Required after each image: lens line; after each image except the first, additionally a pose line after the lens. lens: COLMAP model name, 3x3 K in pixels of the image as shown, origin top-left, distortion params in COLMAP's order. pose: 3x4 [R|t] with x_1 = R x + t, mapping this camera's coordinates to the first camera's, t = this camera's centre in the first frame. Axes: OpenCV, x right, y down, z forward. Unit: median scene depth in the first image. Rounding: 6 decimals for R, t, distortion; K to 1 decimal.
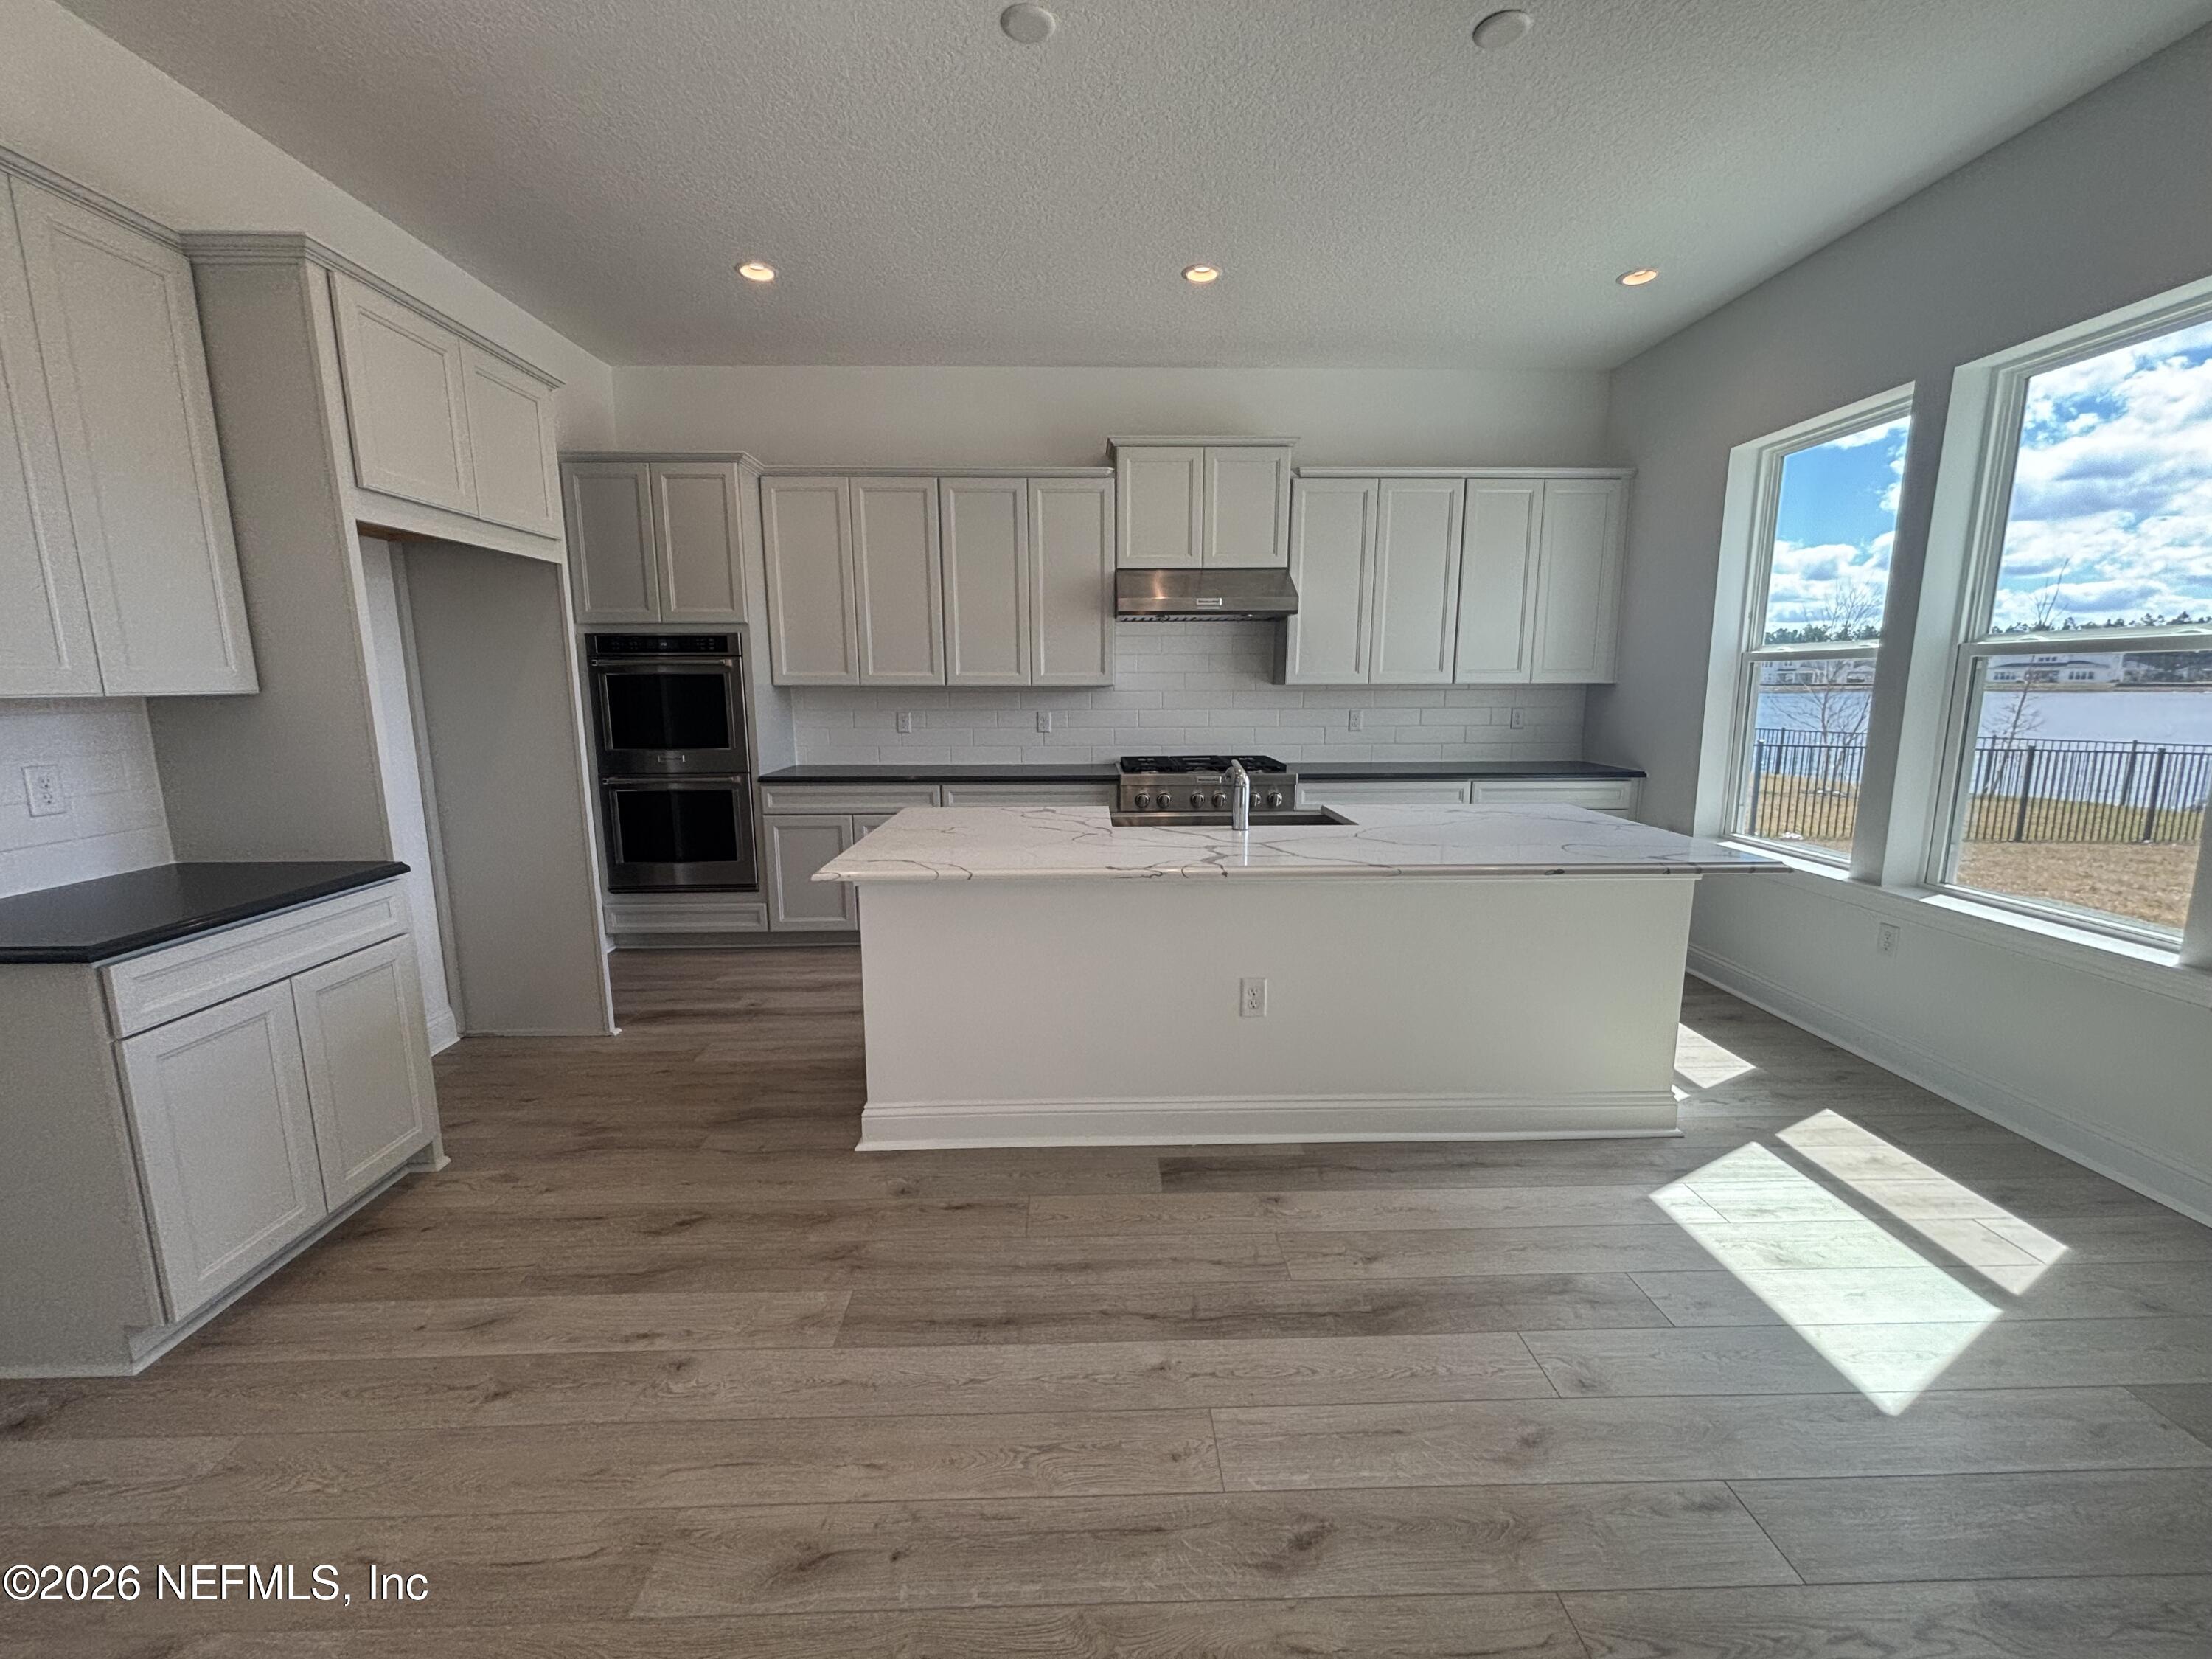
lens RADIAL K [[886.8, 0, 1106.0], [0, 886.8, 829.5], [0, 0, 1]] dist [0.008594, -0.006410]
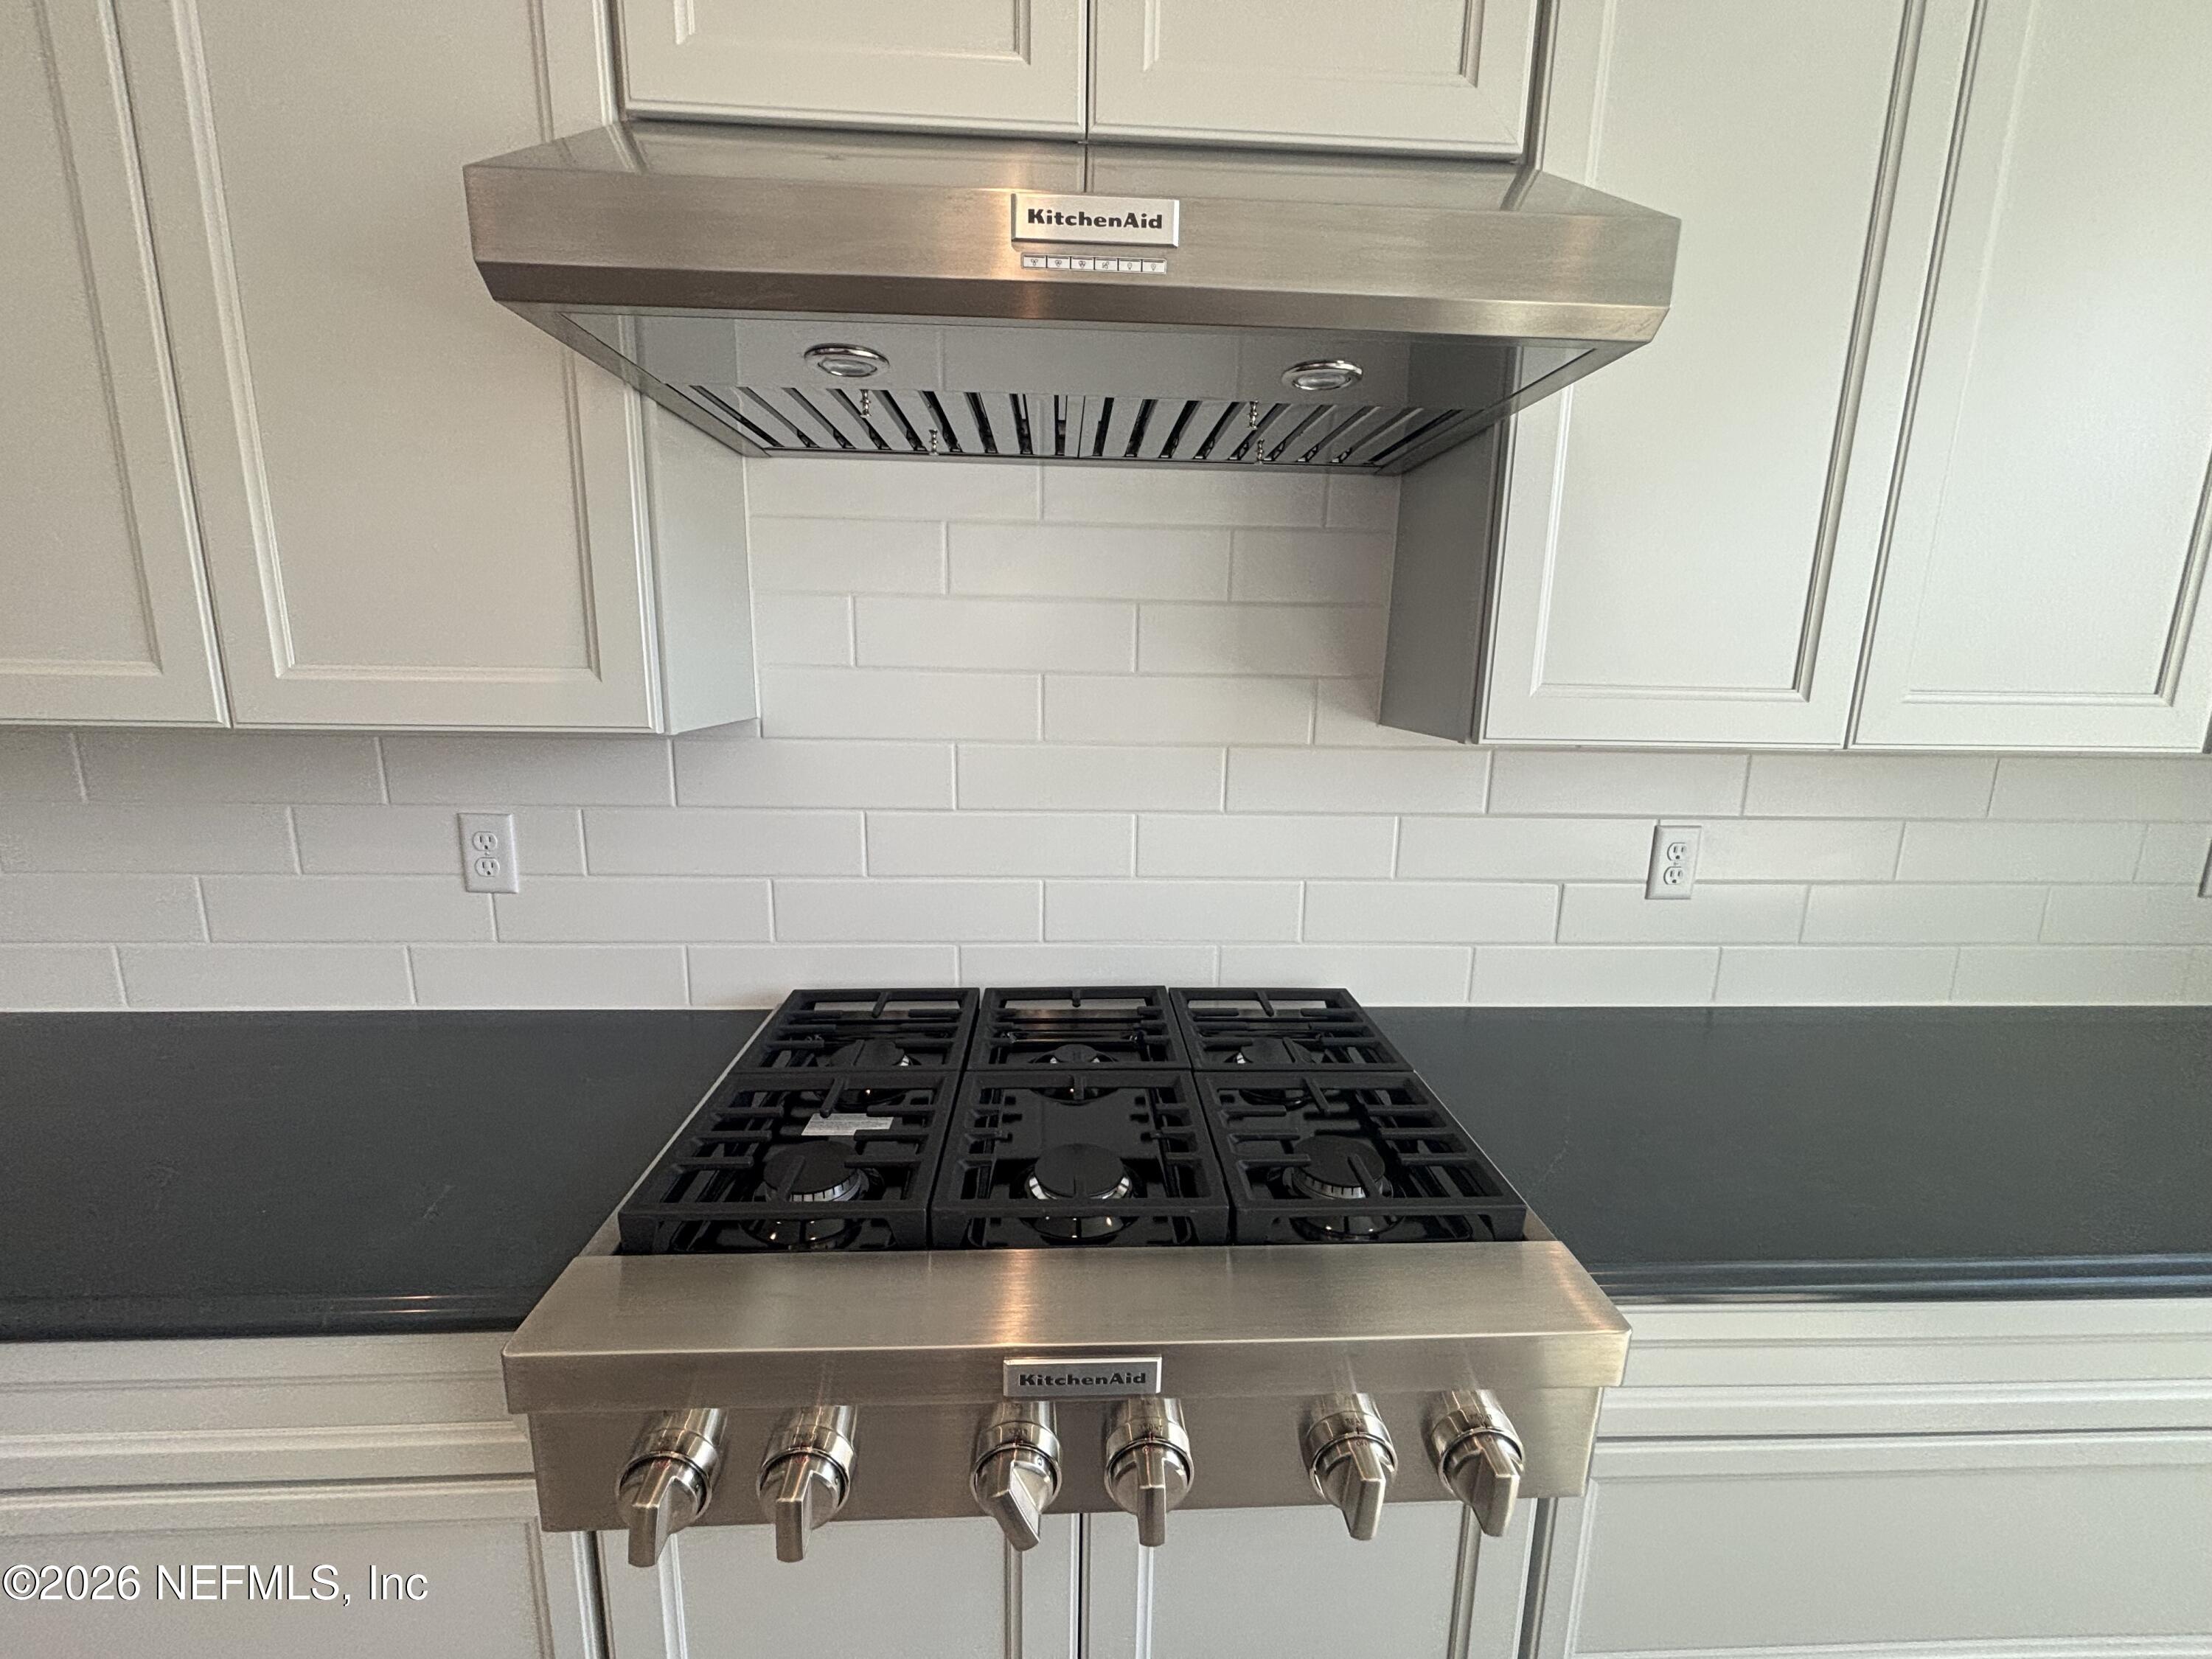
lens RADIAL K [[886.8, 0, 1106.0], [0, 886.8, 829.5], [0, 0, 1]] dist [0.008594, -0.006410]
pose [[0.999604, 0.018215, 0.021439, 0.111348], [-0.018687, 0.999583, 0.022031, -0.150528], [-0.021029, -0.022423, 0.999527, 0.810375]]
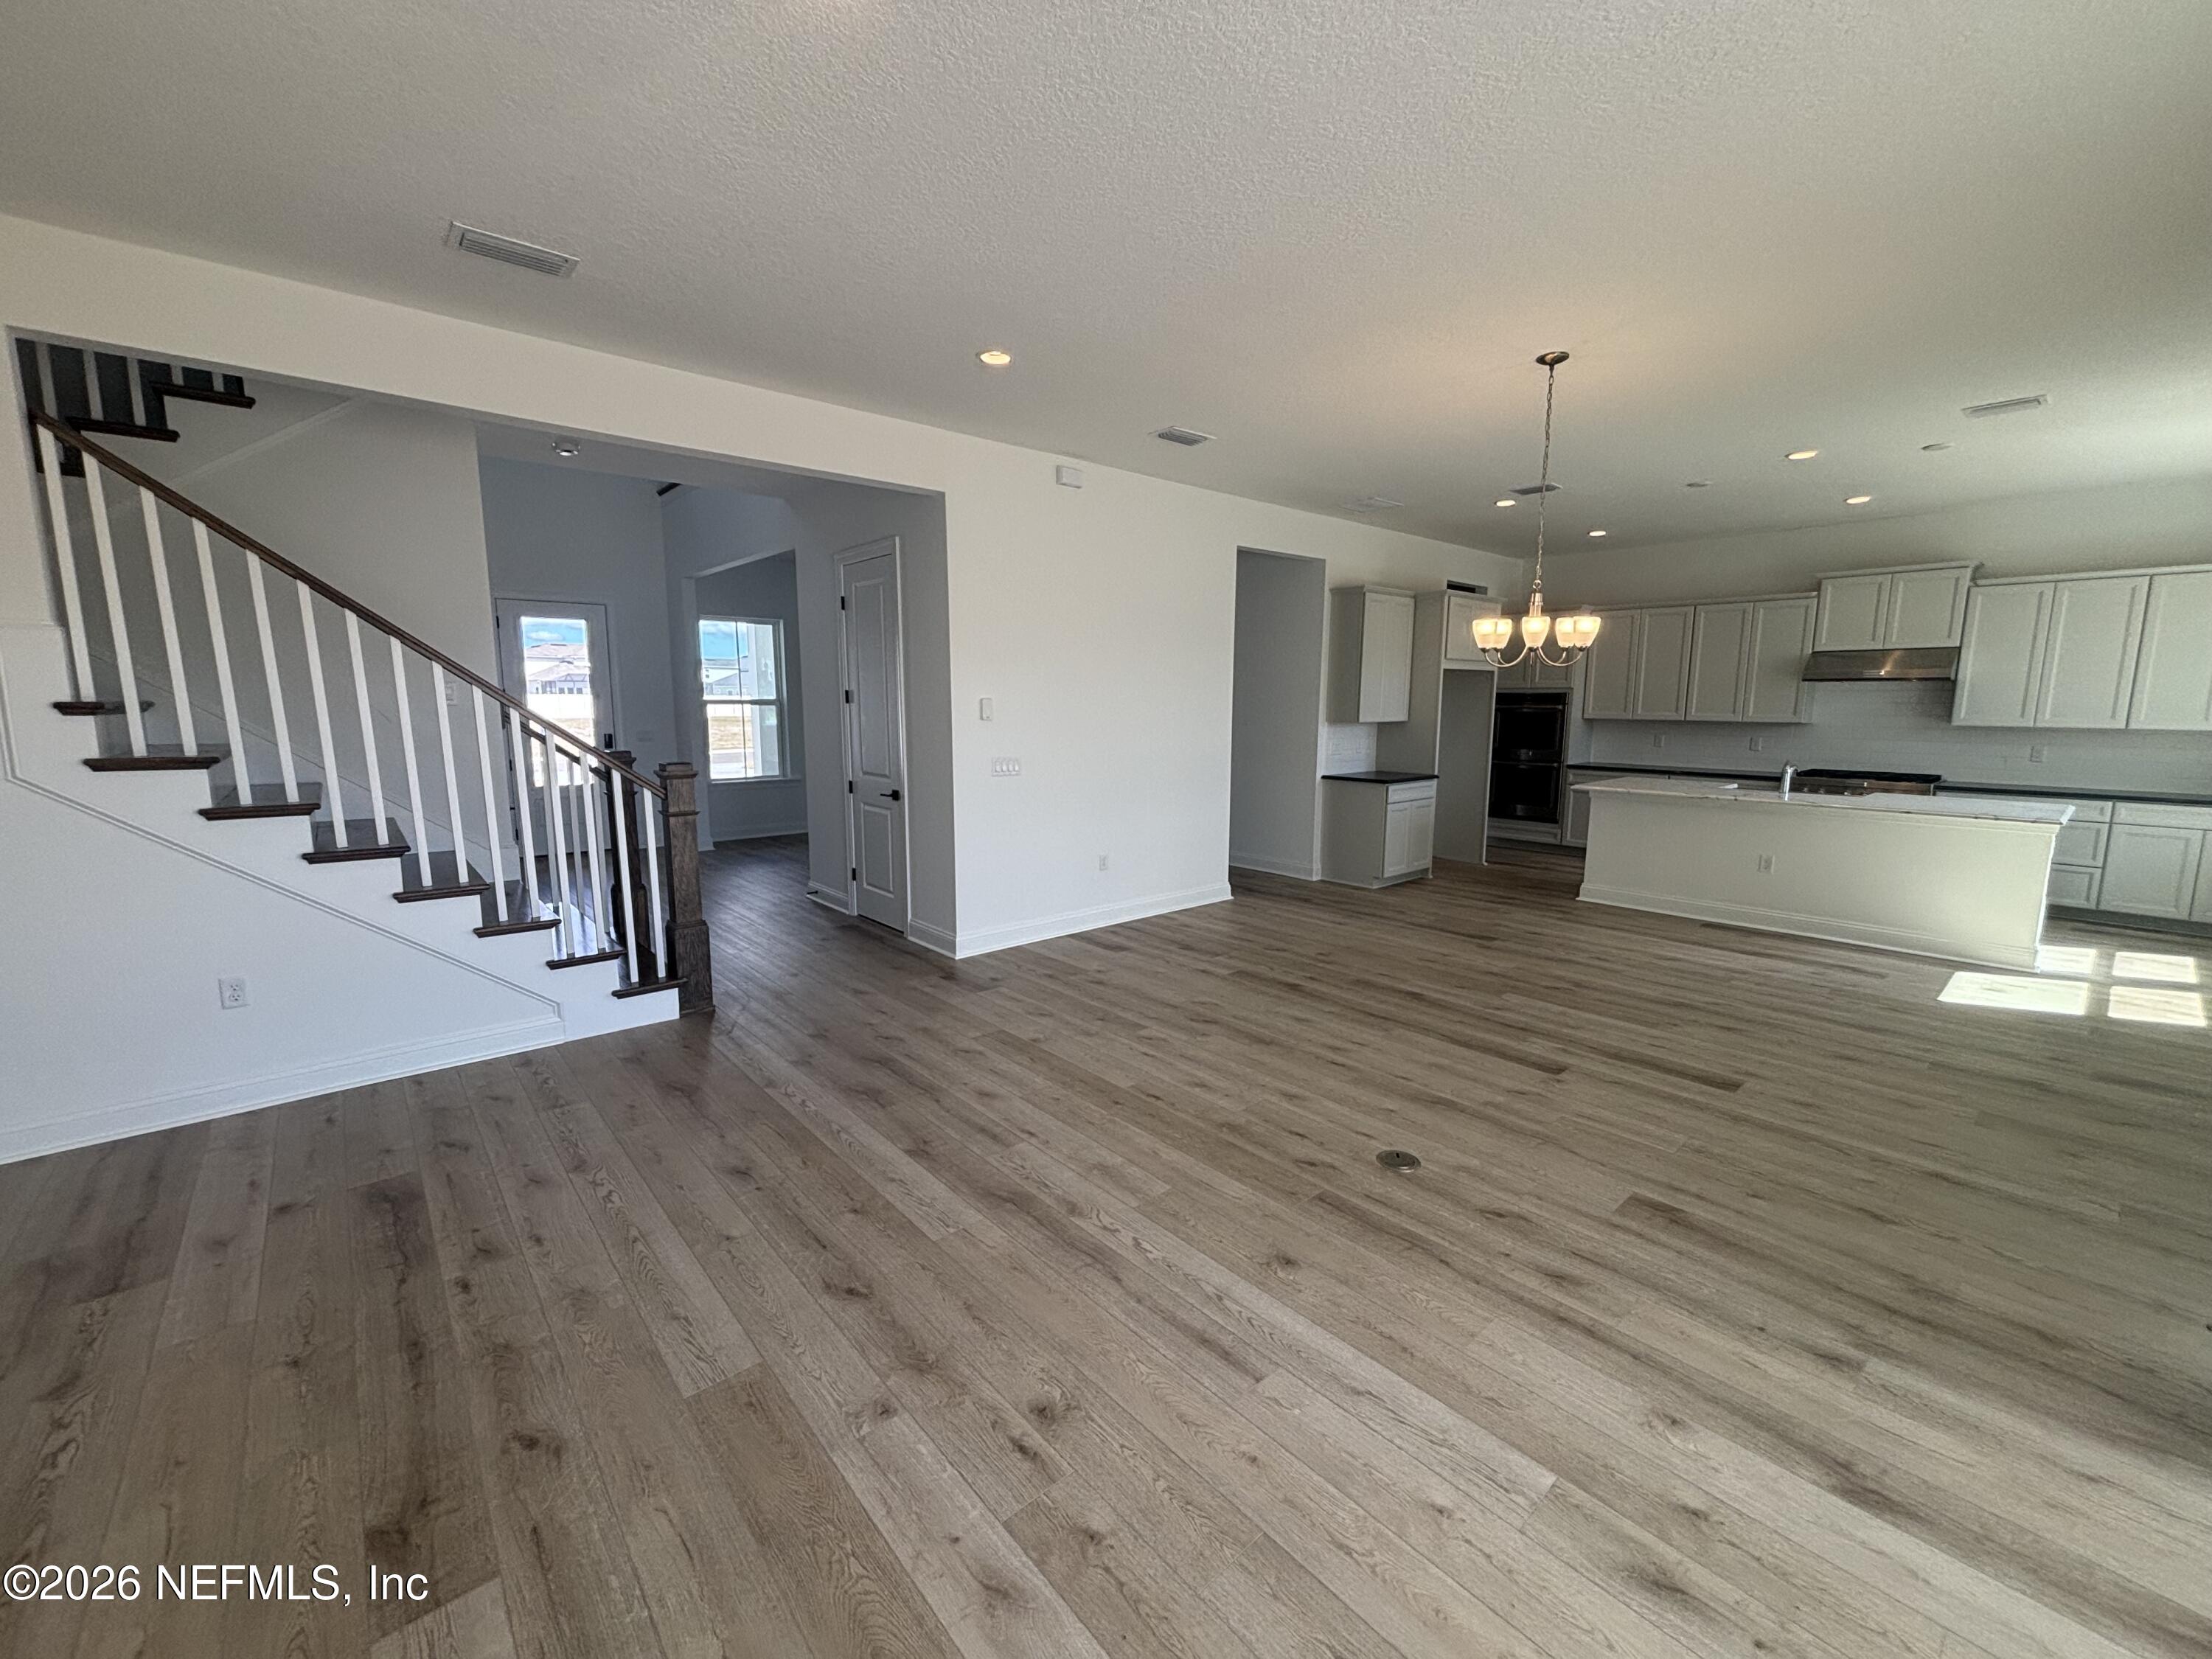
lens RADIAL K [[886.8, 0, 1106.0], [0, 886.8, 829.5], [0, 0, 1]] dist [0.008594, -0.006410]
pose [[0.633559, 0.116132, -0.764929, 0.474932], [-0.134510, 0.990148, 0.038916, 0.140442], [0.761912, 0.078235, 0.642938, -1.014015]]
